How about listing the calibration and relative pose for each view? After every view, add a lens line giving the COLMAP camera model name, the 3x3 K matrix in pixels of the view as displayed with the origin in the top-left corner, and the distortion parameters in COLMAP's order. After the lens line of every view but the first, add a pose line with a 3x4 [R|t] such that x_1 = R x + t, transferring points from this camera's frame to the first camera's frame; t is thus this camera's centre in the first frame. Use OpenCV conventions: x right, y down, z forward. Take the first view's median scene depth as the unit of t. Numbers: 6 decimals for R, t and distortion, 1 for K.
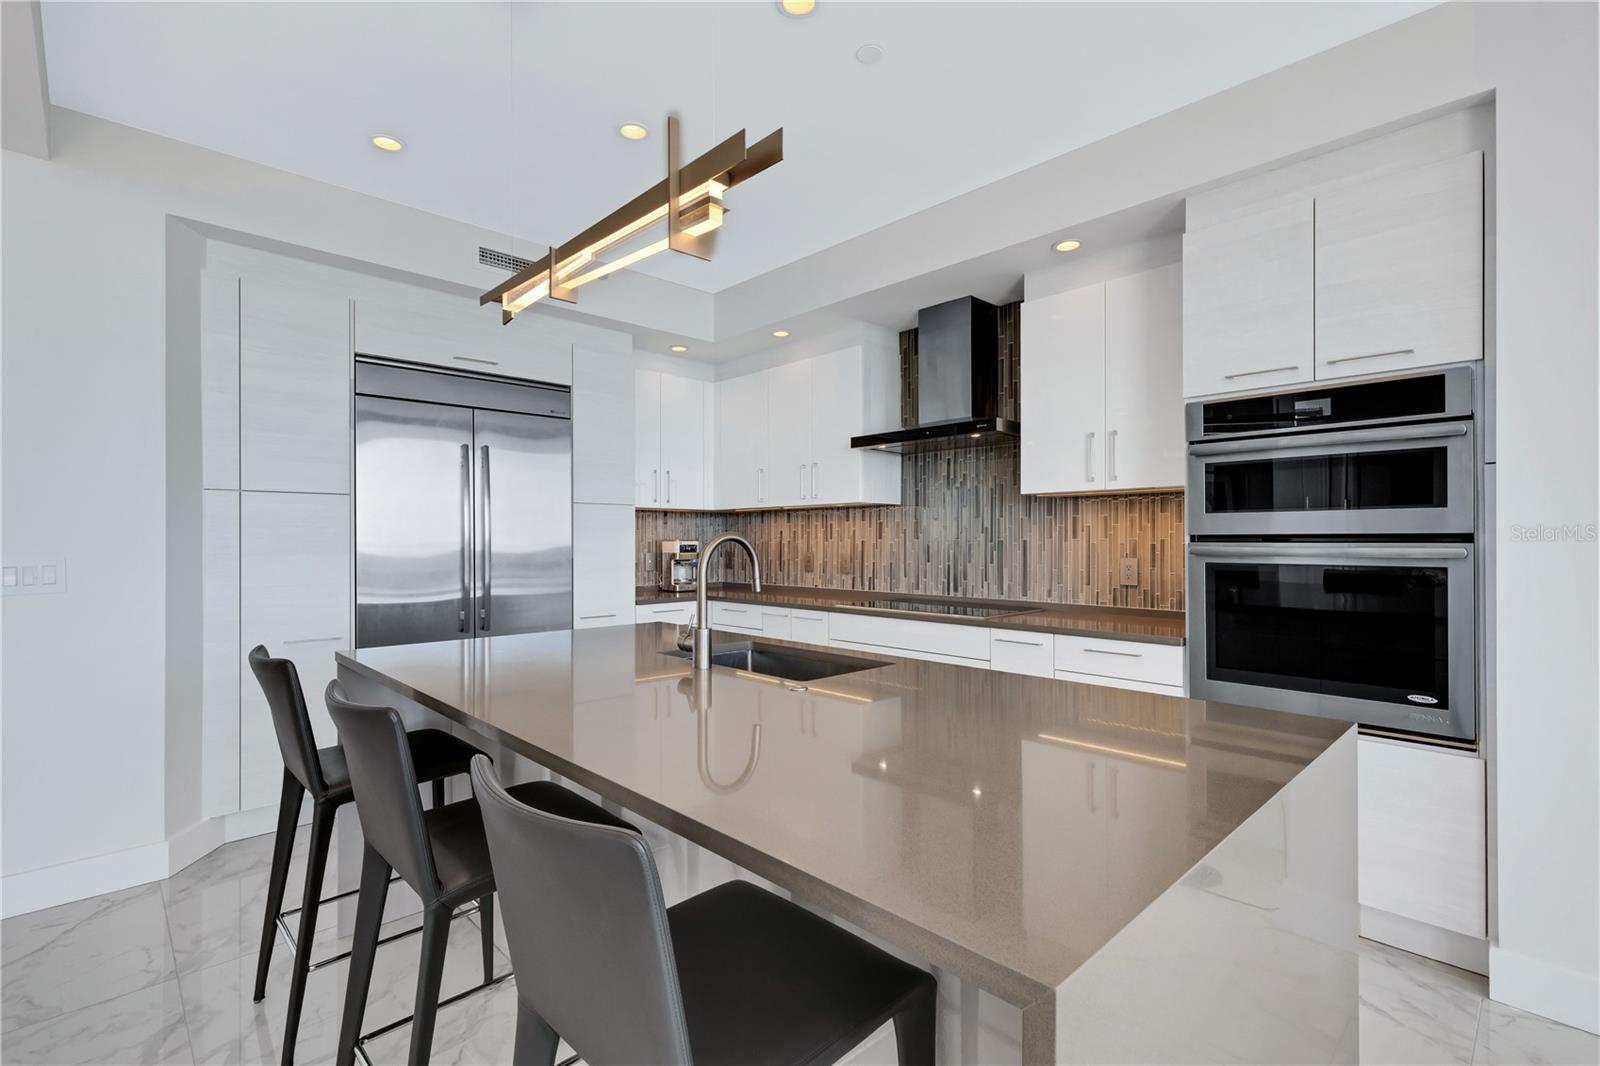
lens RADIAL K [[726.4, 0, 804.7], [0, 726.4, 540.6], [0, 0, 1]] dist [0.005465, -0.000464]
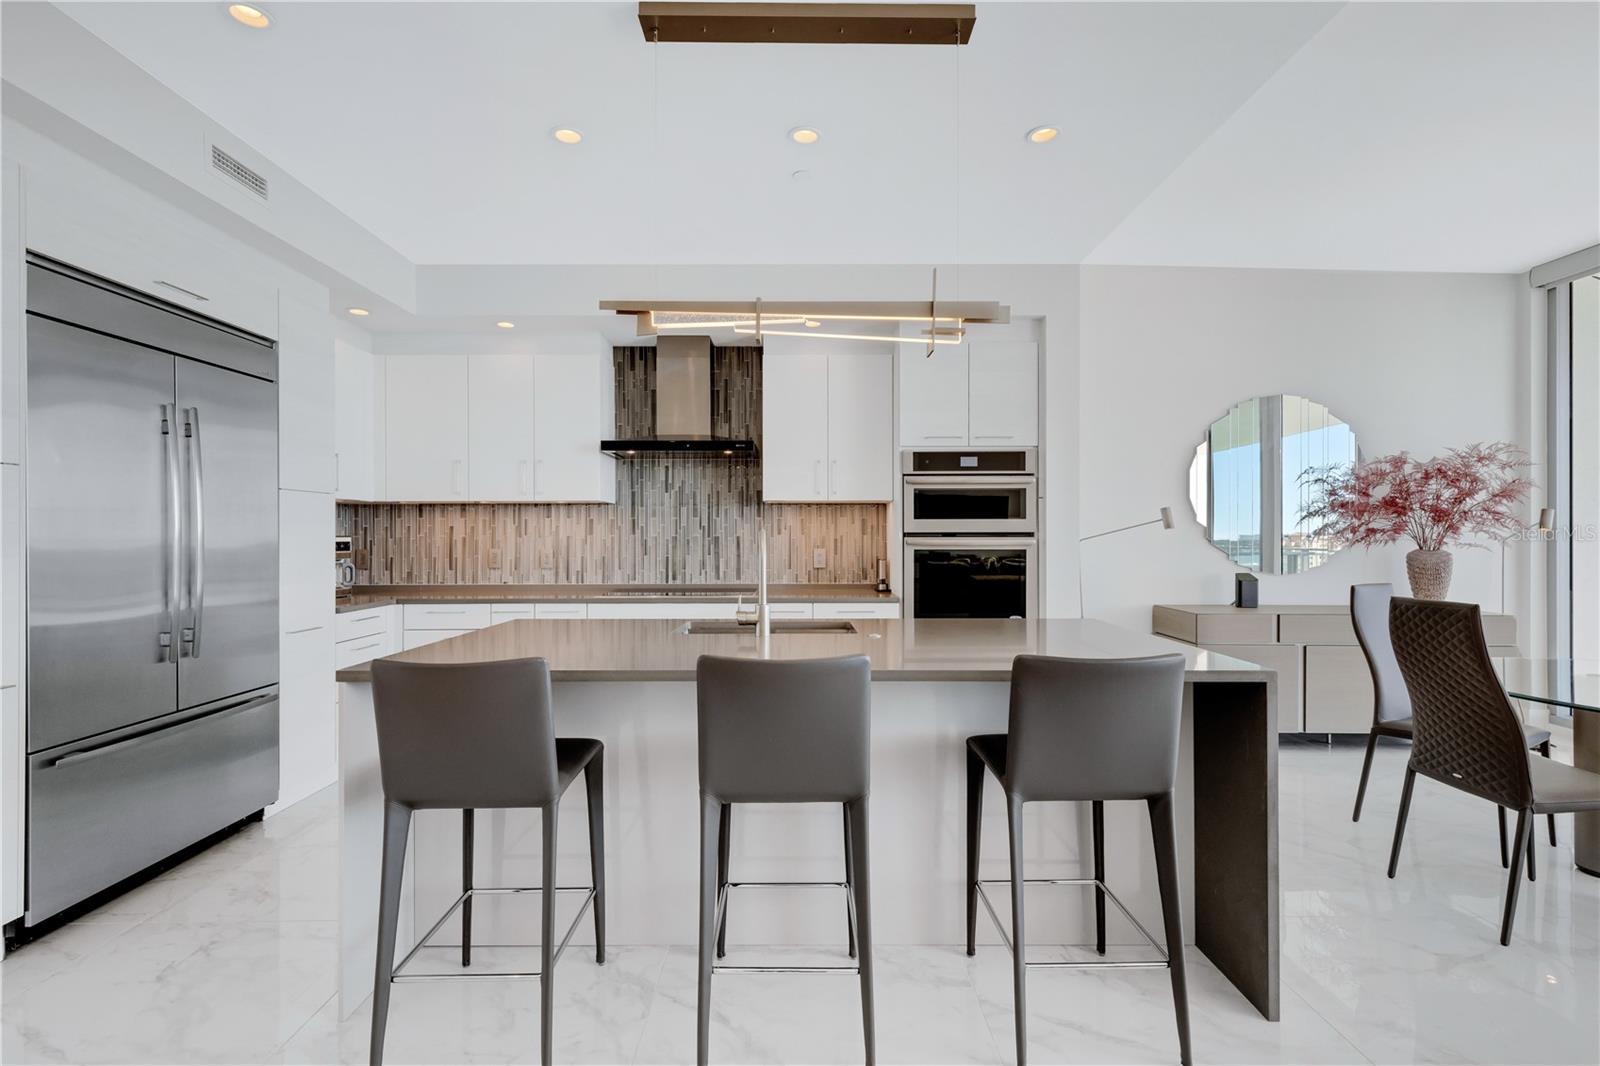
lens RADIAL K [[726.4, 0, 806.0], [0, 726.4, 540.7], [0, 0, 1]] dist [0.005465, -0.000464]
pose [[0.693134, -0.004802, 0.720793, -0.506790], [0.000924, 0.999983, 0.005774, 0.000449], [-0.720808, -0.003336, 0.693127, 0.034646]]
